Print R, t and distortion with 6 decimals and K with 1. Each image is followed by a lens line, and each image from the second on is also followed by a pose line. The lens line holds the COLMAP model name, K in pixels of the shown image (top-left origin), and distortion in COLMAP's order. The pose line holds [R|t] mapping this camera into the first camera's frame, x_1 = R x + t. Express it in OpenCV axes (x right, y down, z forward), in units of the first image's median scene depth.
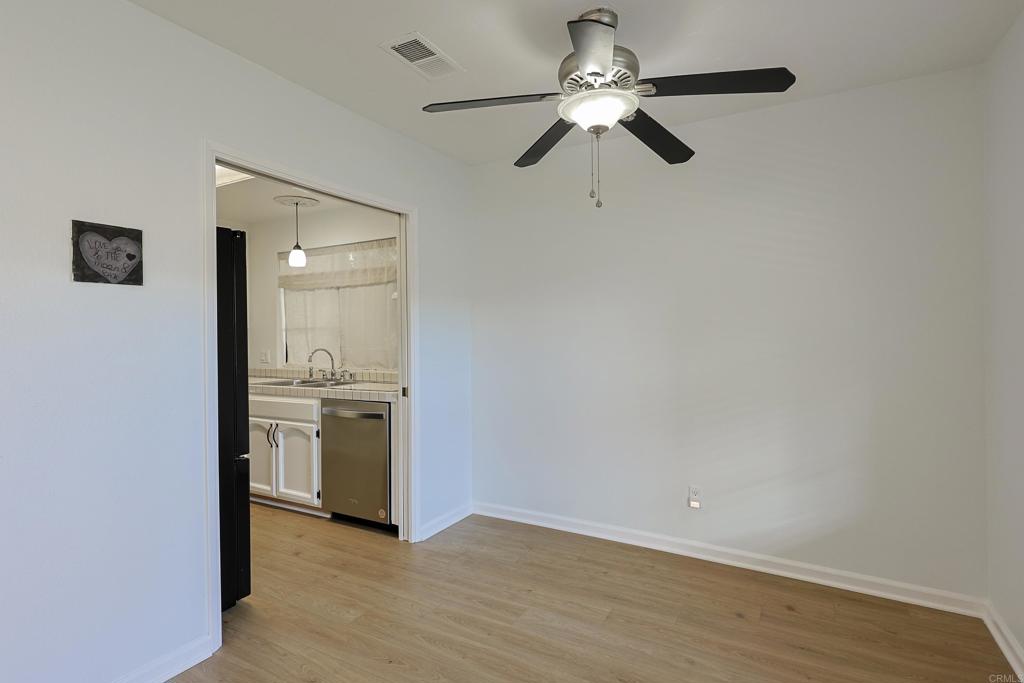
lens RADIAL K [[498.9, 0, 519.2], [0, 498.9, 335.8], [0, 0, 1]] dist [0.001859, 0.000517]
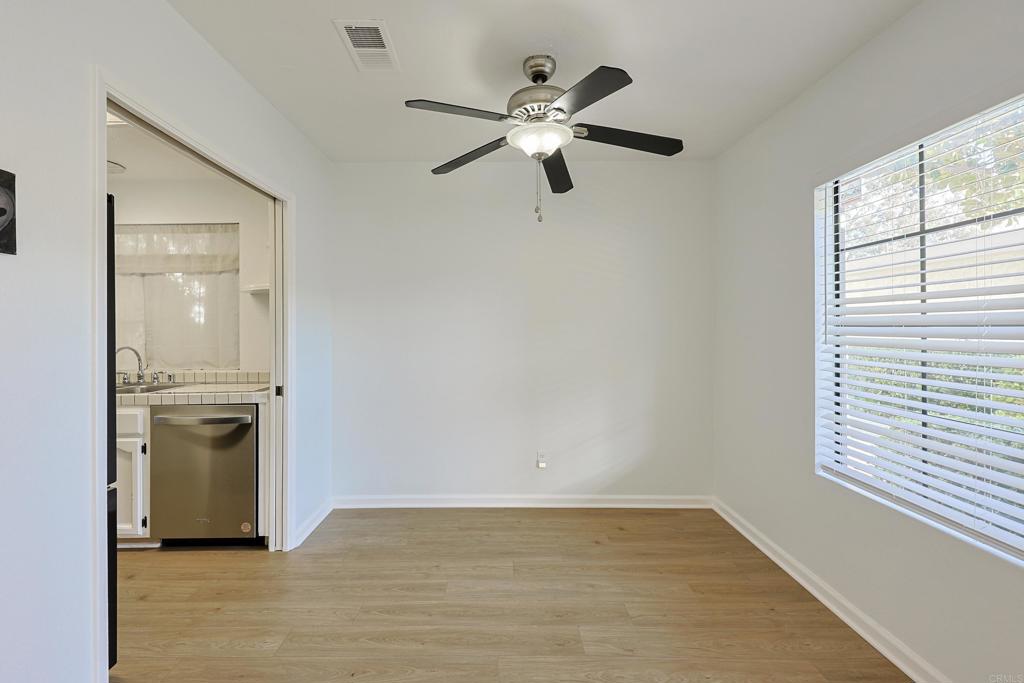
lens RADIAL K [[433.1, 0, 495.9], [0, 433.1, 329.9], [0, 0, 1]] dist [-0.001010, 0.000657]
pose [[0.875993, 0.002185, 0.482319, -0.264290], [0.000708, 0.999983, -0.005815, 0.003309], [-0.482324, 0.005436, 0.875976, 0.093893]]
